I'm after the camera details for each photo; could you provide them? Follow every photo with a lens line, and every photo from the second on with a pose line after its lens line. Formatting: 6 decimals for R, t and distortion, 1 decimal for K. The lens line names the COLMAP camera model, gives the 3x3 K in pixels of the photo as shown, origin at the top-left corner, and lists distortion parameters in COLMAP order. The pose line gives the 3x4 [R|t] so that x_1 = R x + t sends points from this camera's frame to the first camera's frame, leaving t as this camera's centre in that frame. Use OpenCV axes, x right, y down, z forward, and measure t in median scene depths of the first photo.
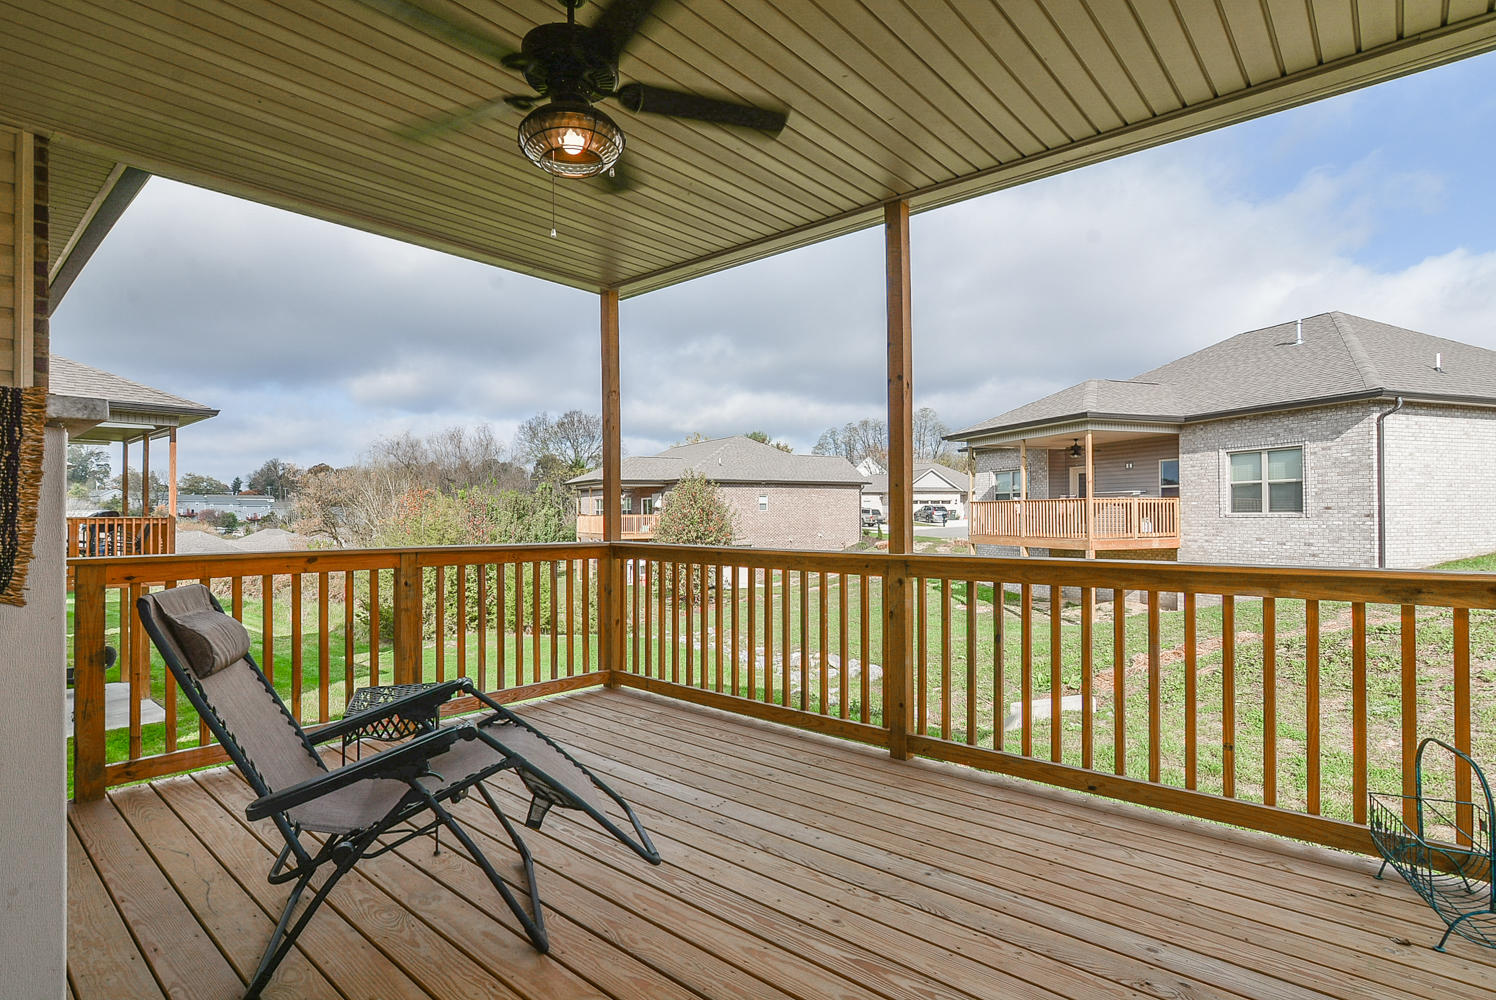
lens RADIAL K [[744.7, 0, 746.9], [0, 744.7, 510.1], [0, 0, 1]] dist [-0.006137, -0.000176]
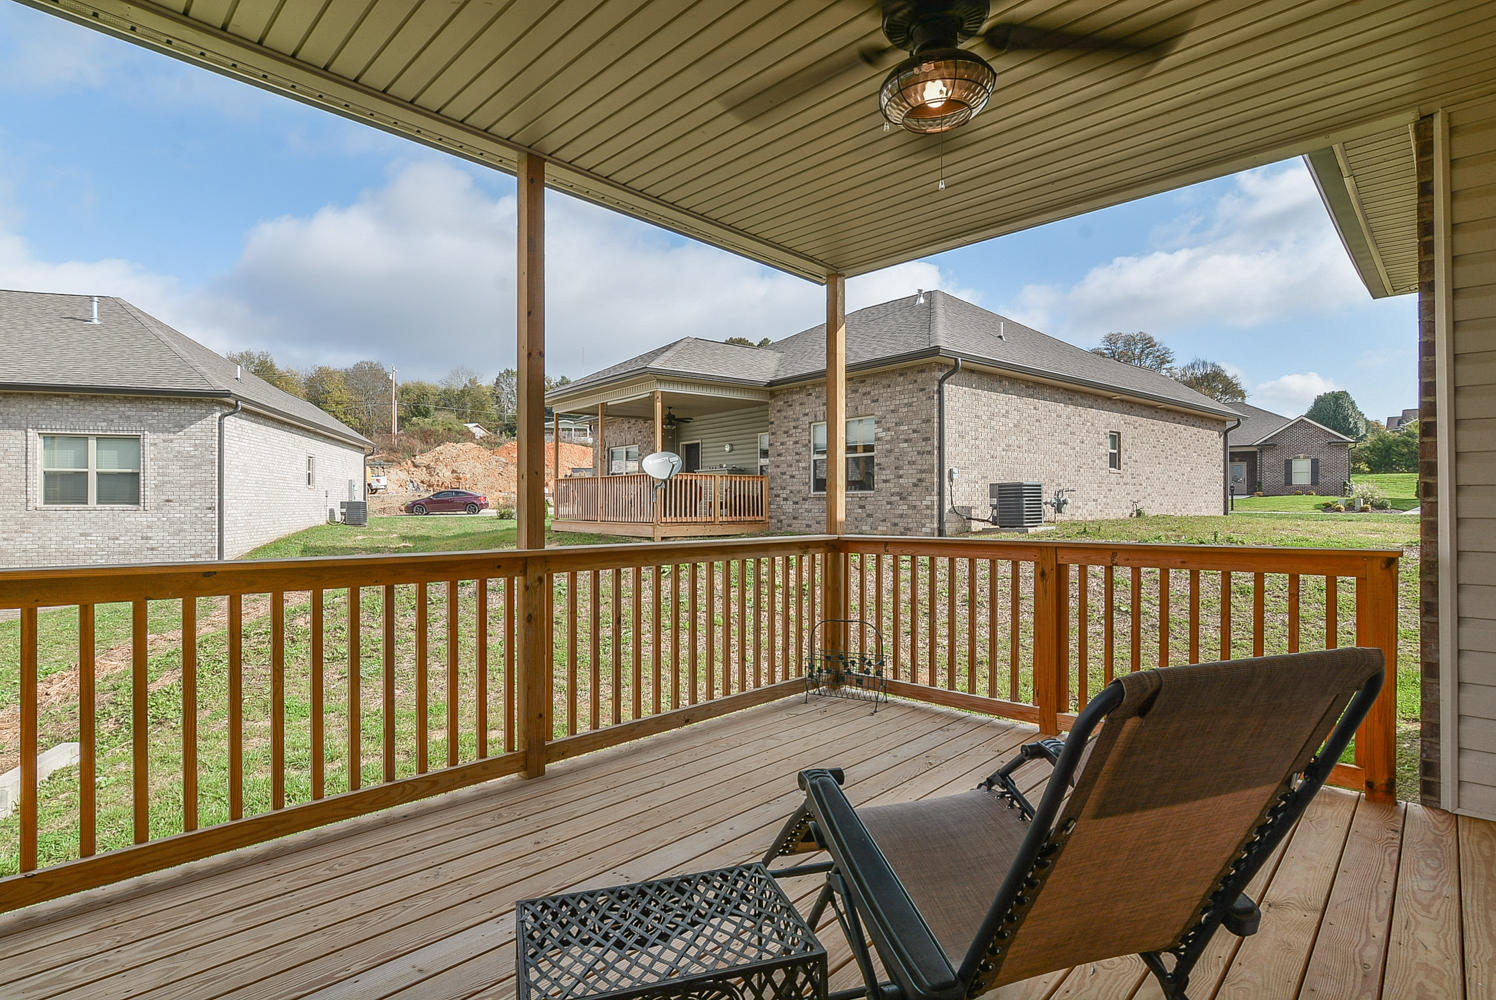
lens RADIAL K [[744.7, 0, 746.3], [0, 744.7, 503.6], [0, 0, 1]] dist [-0.006137, -0.000176]
pose [[0.056104, 0.009156, 0.998383, -0.174968], [-0.008963, 0.999922, -0.008667, 0.002503], [-0.998385, -0.008462, 0.056181, 0.179401]]
